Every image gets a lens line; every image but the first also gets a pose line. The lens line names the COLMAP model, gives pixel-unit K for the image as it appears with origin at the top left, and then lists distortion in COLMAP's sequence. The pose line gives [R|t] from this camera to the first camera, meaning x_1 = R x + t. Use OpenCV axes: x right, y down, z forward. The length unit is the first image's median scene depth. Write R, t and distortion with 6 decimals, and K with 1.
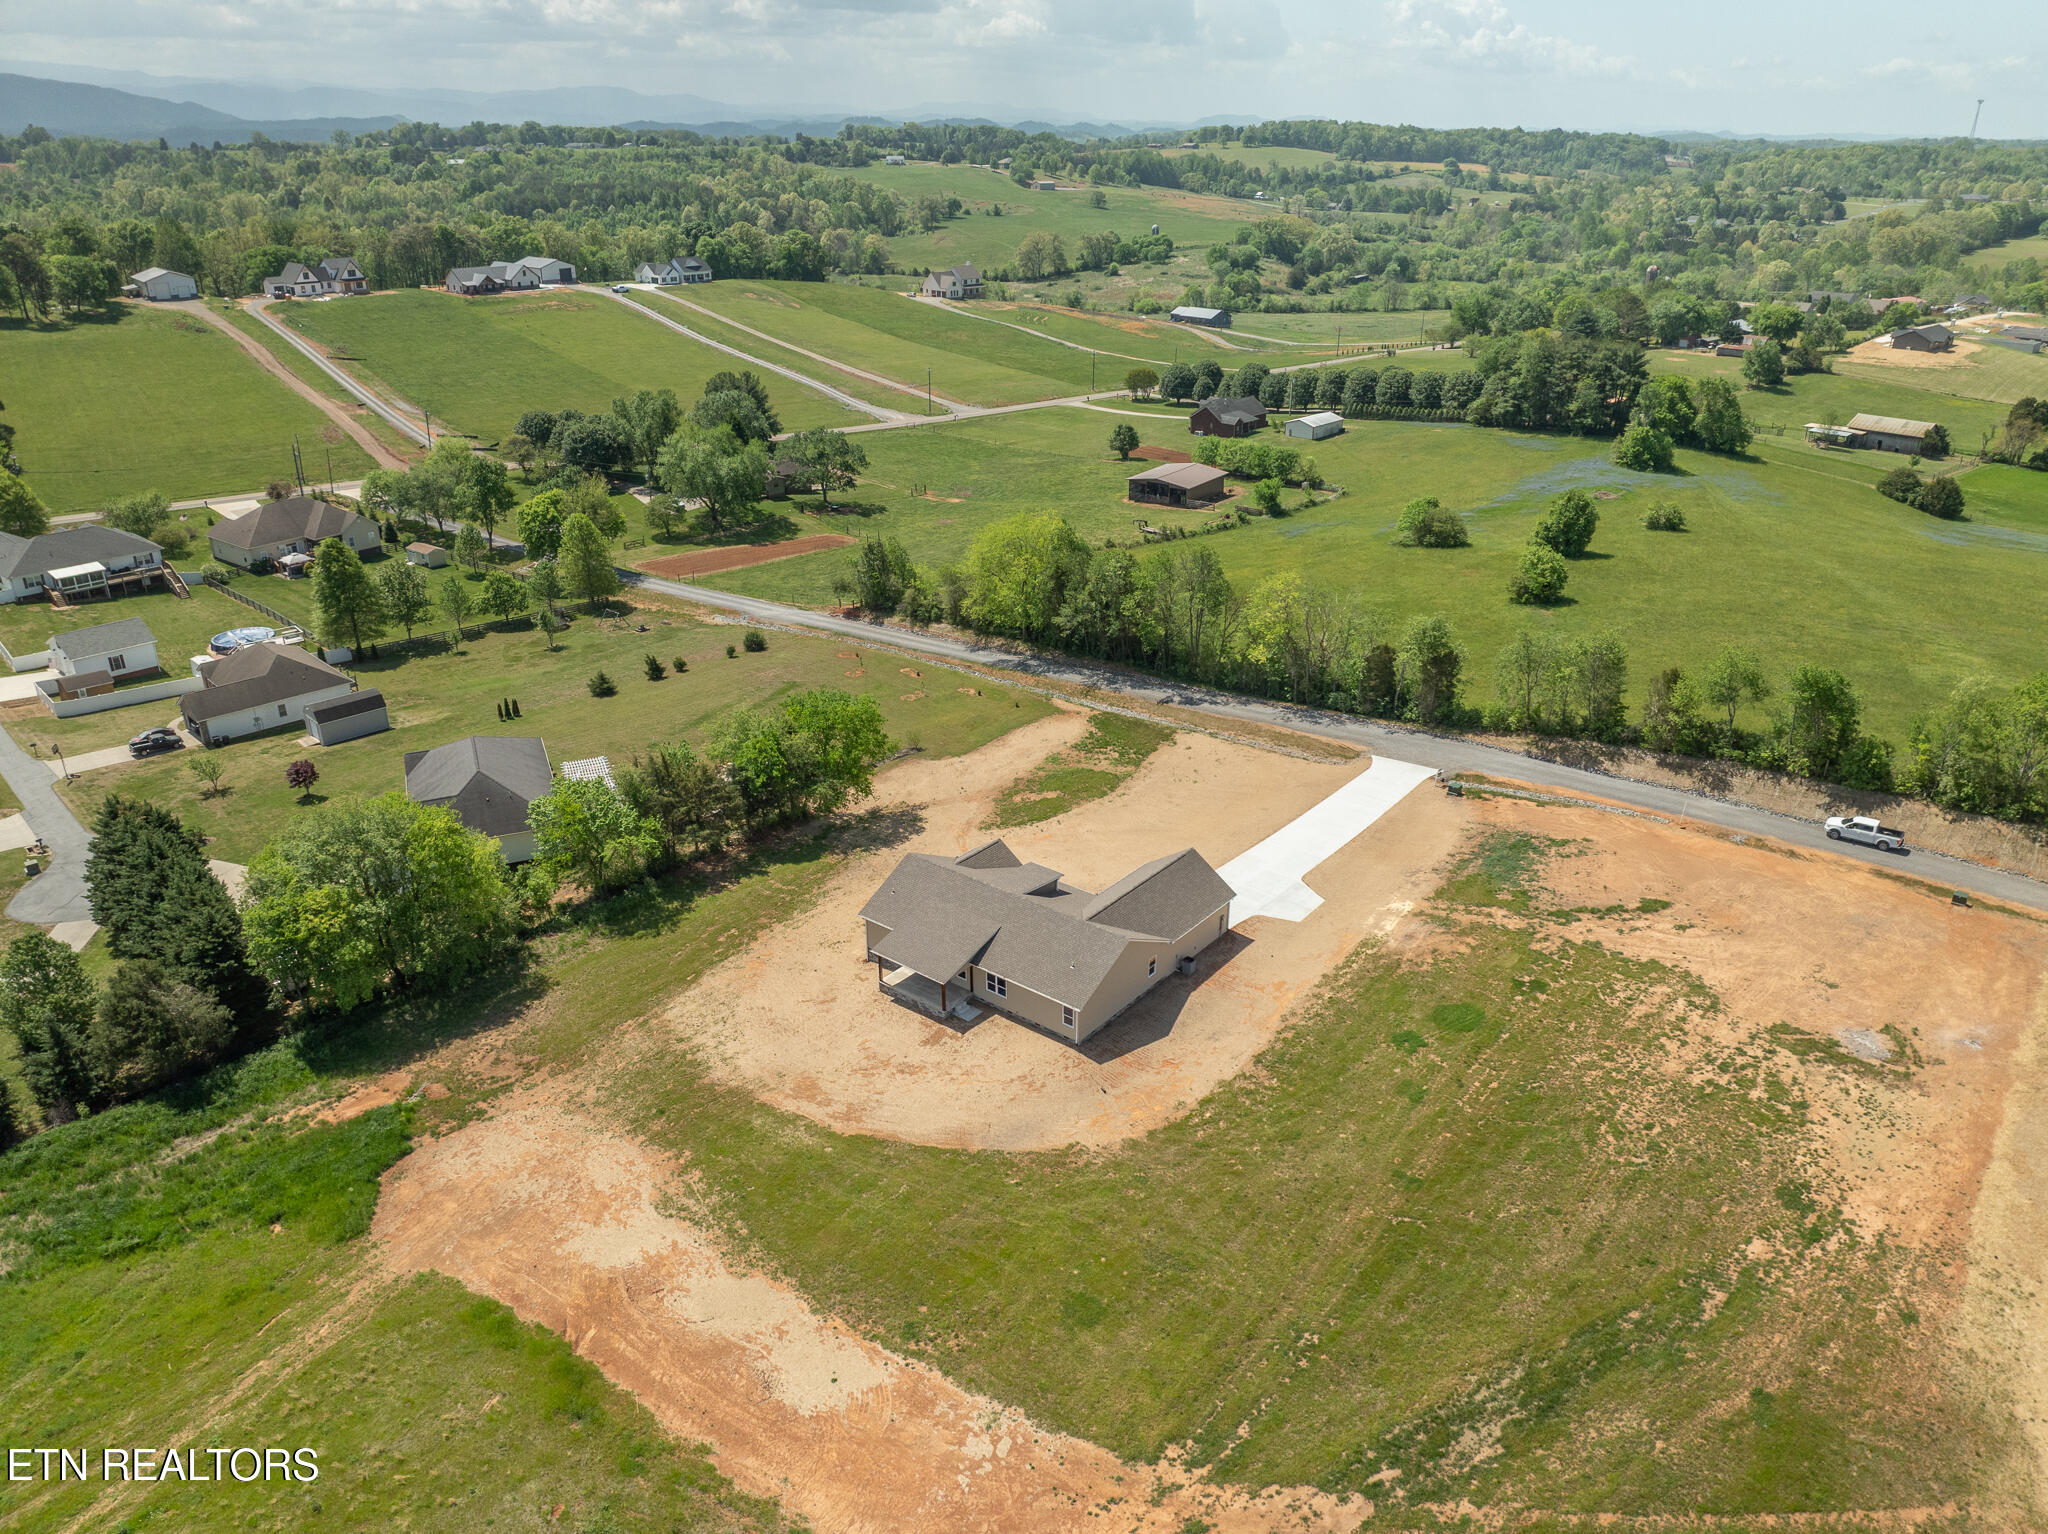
lens RADIAL K [[1442.9, 0, 1040.0], [0, 1442.9, 758.7], [0, 0, 1]] dist [-0.021581, -0.029993]
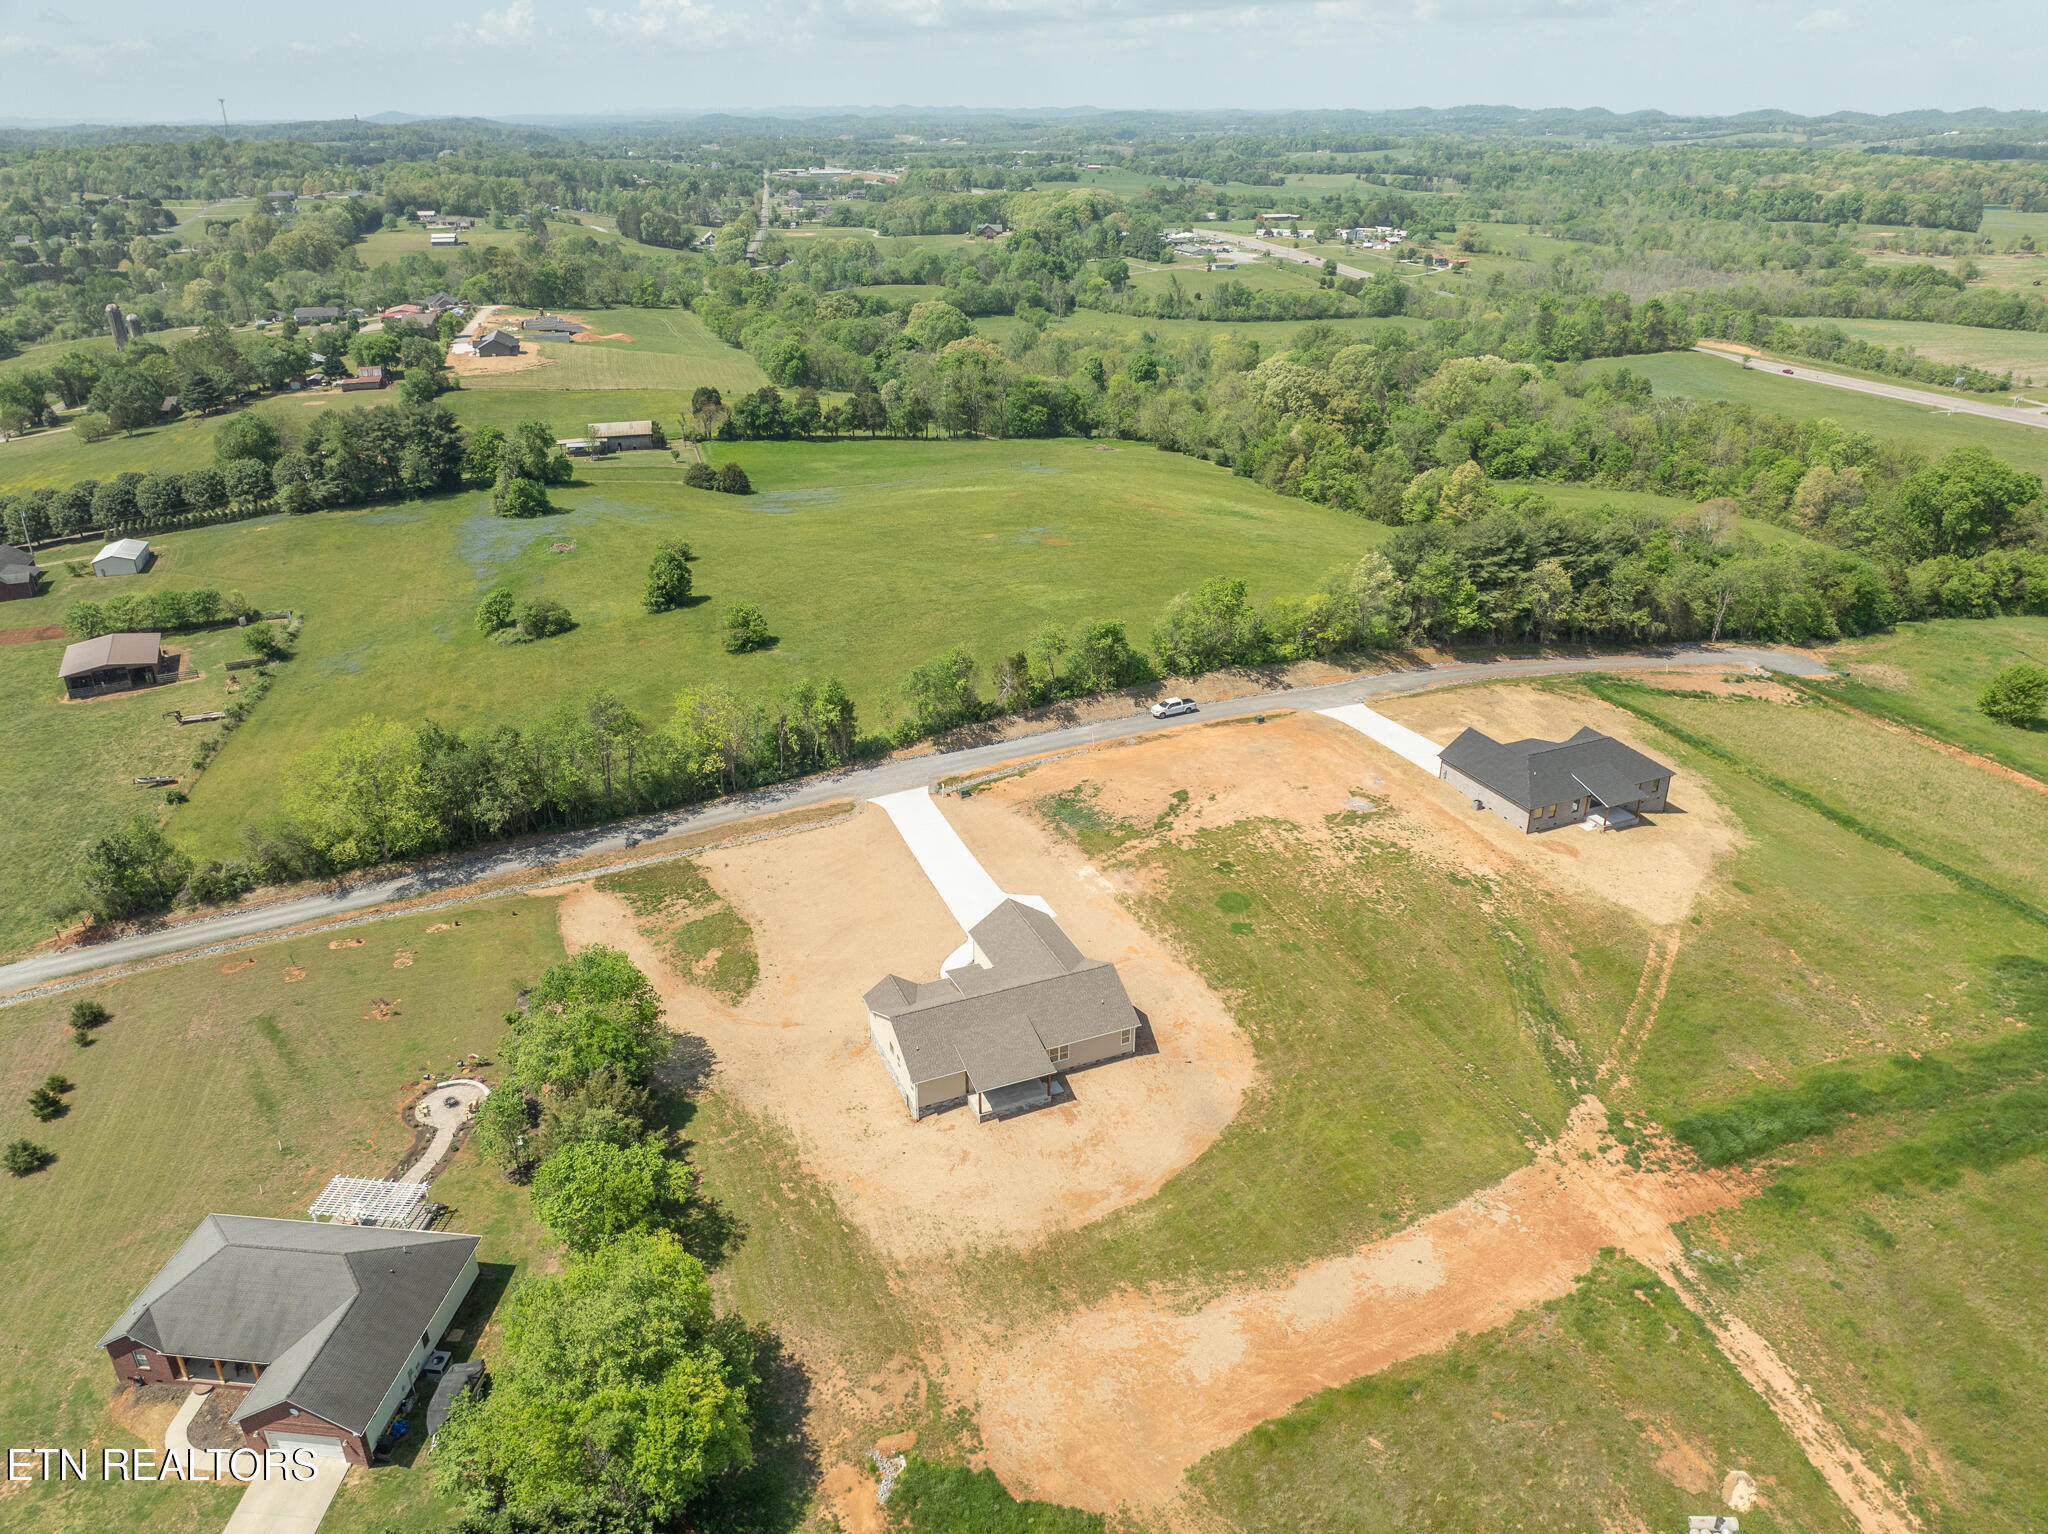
lens RADIAL K [[1442.9, 0, 1040.0], [0, 1442.9, 758.7], [0, 0, 1]] dist [-0.021581, -0.029993]
pose [[0.476714, -0.364430, 0.799959, -0.542702], [0.355589, 0.912185, 0.203652, -0.190071], [-0.803928, 0.187373, 0.564439, 0.169977]]
